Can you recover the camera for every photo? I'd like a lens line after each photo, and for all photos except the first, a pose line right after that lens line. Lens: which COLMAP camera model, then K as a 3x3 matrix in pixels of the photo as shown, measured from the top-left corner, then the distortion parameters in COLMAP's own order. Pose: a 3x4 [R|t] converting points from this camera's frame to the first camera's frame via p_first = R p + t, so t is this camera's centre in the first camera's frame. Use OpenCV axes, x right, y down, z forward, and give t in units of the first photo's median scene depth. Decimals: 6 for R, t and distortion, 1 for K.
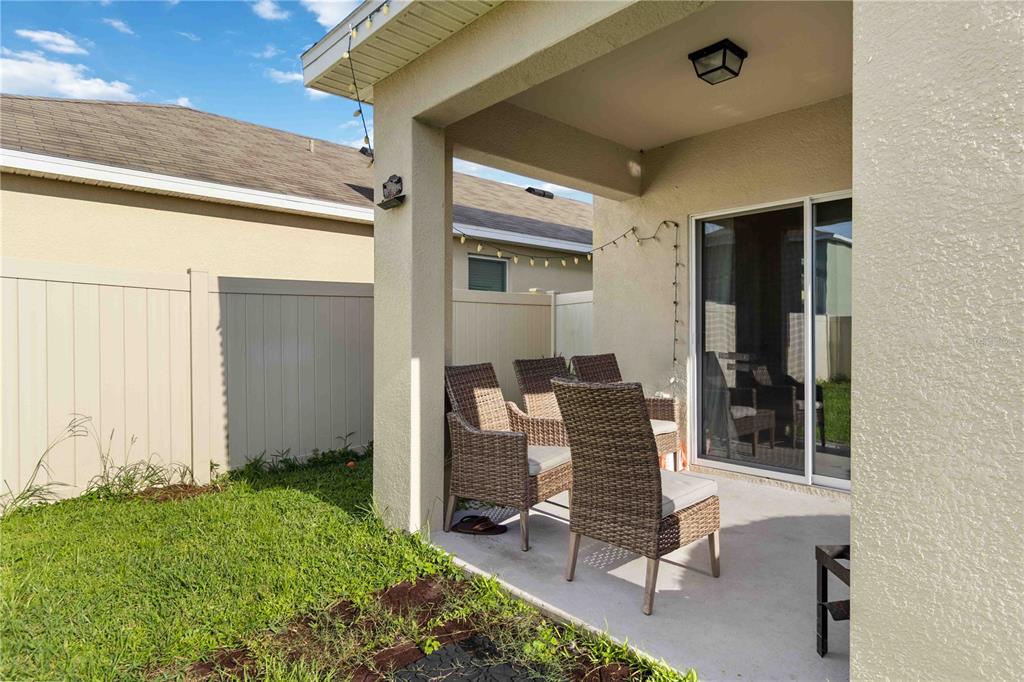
lens RADIAL K [[565.7, 0, 512.0], [0, 565.7, 341.0], [0, 0, 1]] dist [-0.000312, -0.000192]
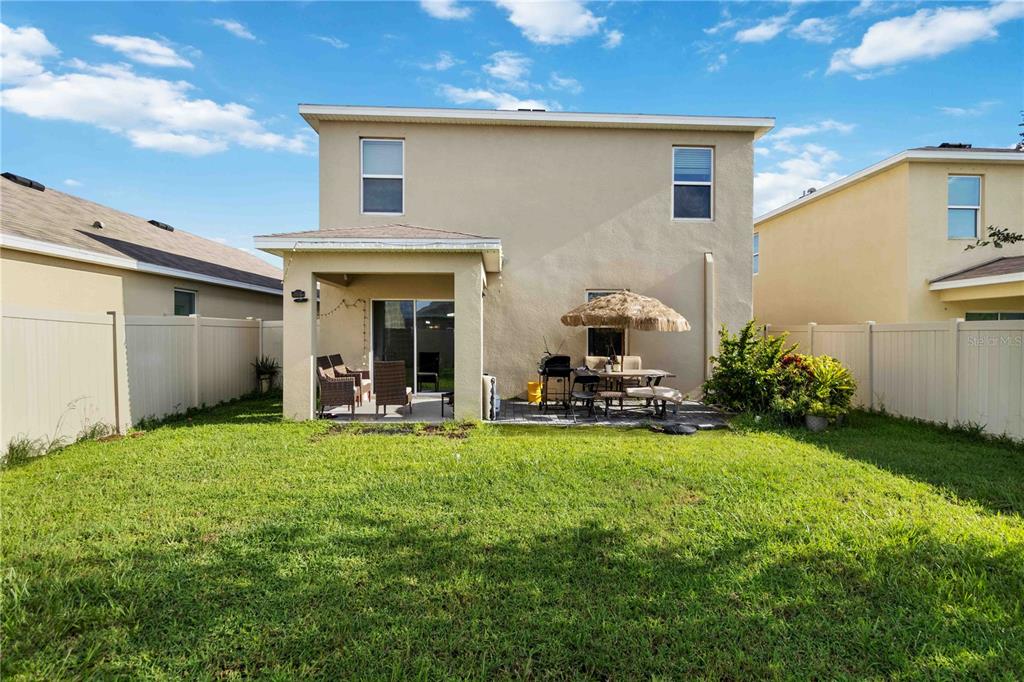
lens RADIAL K [[506.0, 0, 525.2], [0, 506.0, 334.0], [0, 0, 1]] dist [-0.000965, -0.001622]
pose [[0.639284, -0.000176, 0.768971, -0.892292], [0.012886, 0.999862, -0.010484, -0.024399], [-0.768863, 0.016611, 0.639198, -0.899135]]
